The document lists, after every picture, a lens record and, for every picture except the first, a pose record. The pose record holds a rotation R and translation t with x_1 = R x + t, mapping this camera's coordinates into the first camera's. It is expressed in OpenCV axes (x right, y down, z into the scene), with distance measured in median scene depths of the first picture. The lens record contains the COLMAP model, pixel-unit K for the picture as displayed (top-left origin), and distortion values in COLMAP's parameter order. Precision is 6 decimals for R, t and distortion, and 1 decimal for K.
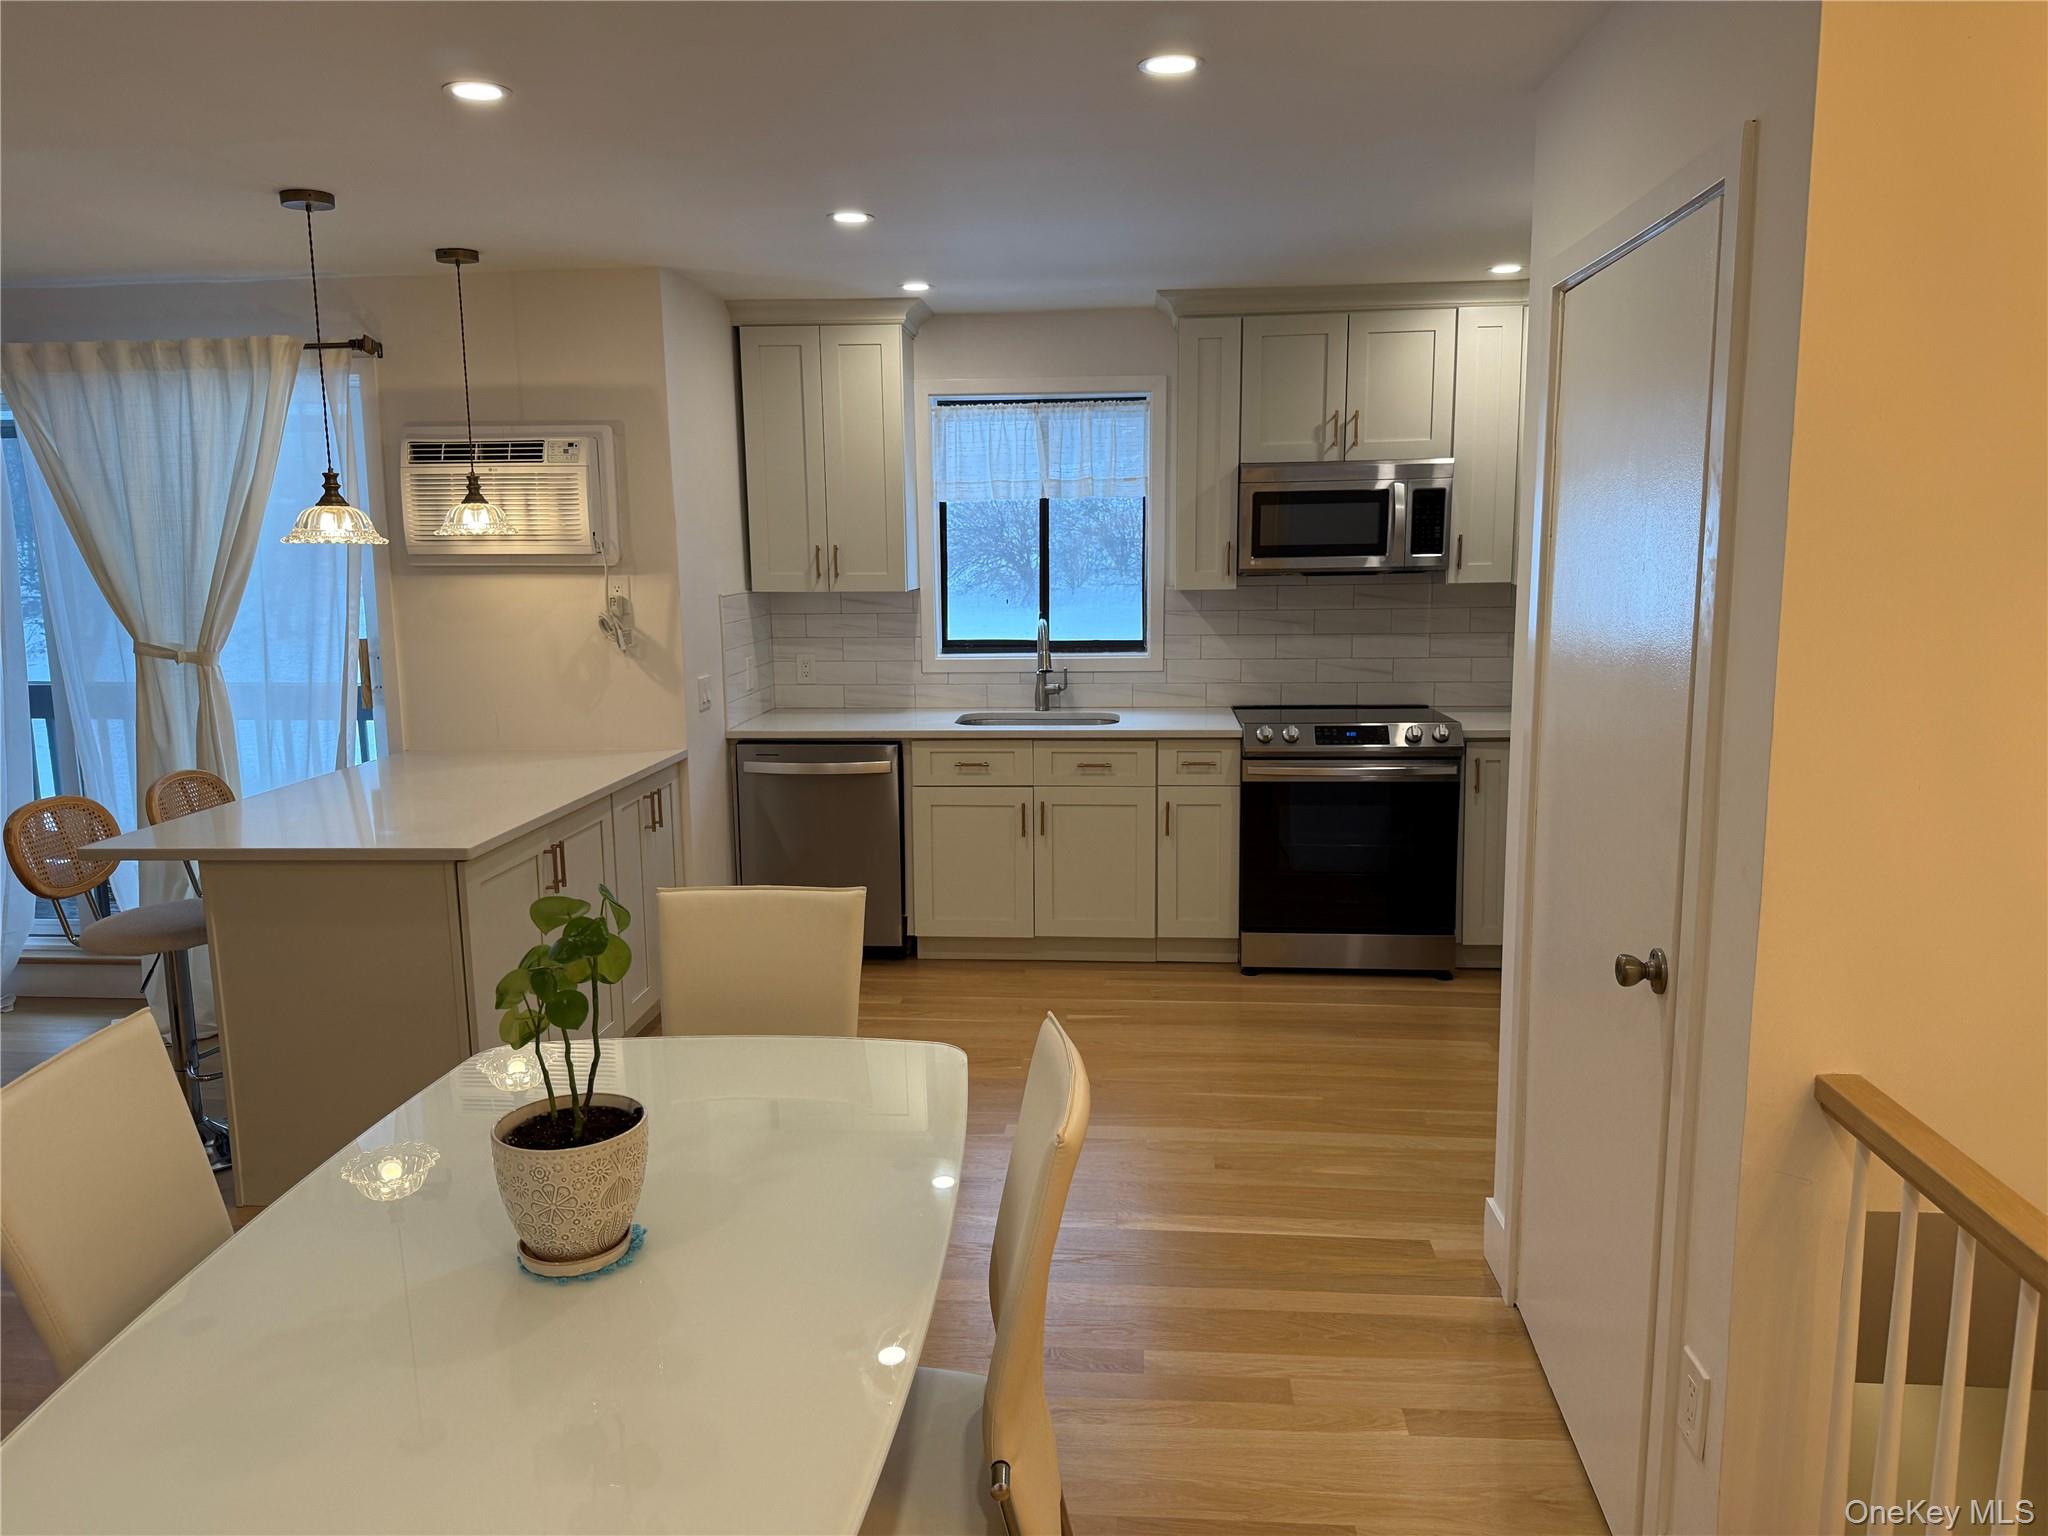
lens RADIAL K [[1432.2, 0, 1028.7], [0, 1432.2, 772.4], [0, 0, 1]] dist [0.057869, -0.085227]
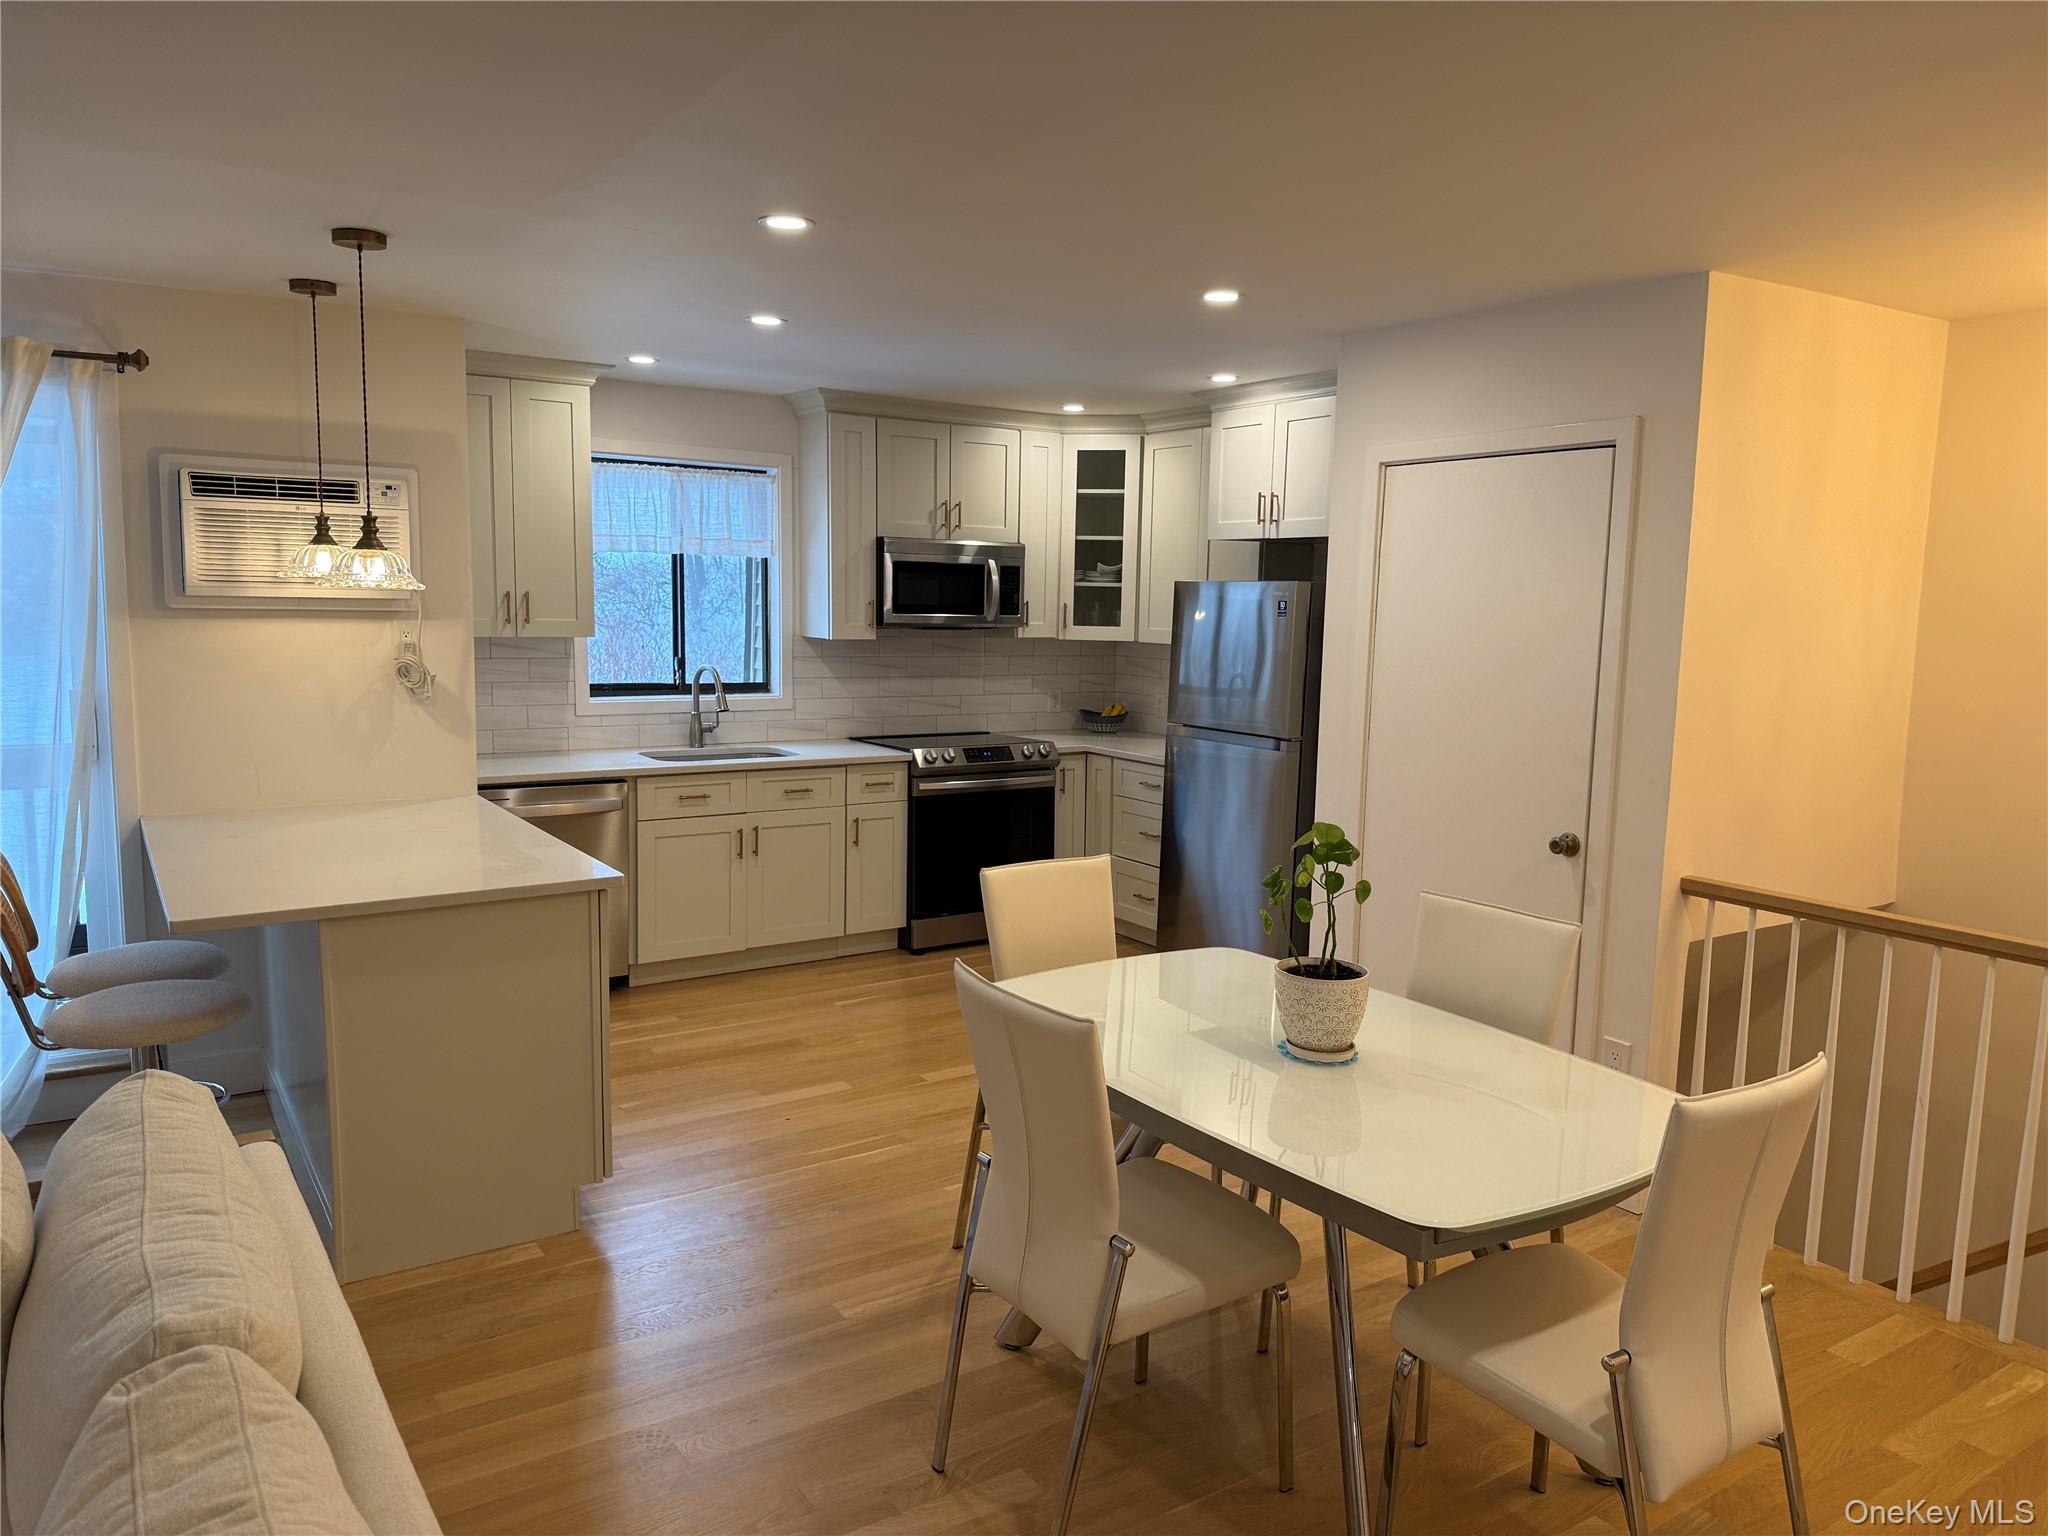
lens RADIAL K [[1432.2, 0, 1043.3], [0, 1432.2, 771.0], [0, 0, 1]] dist [0.057869, -0.085227]
pose [[0.780207, -0.051544, 0.623395, -0.519965], [0.072864, 0.997304, -0.008733, 0.003700], [-0.621264, 0.052236, 0.781859, -0.023021]]
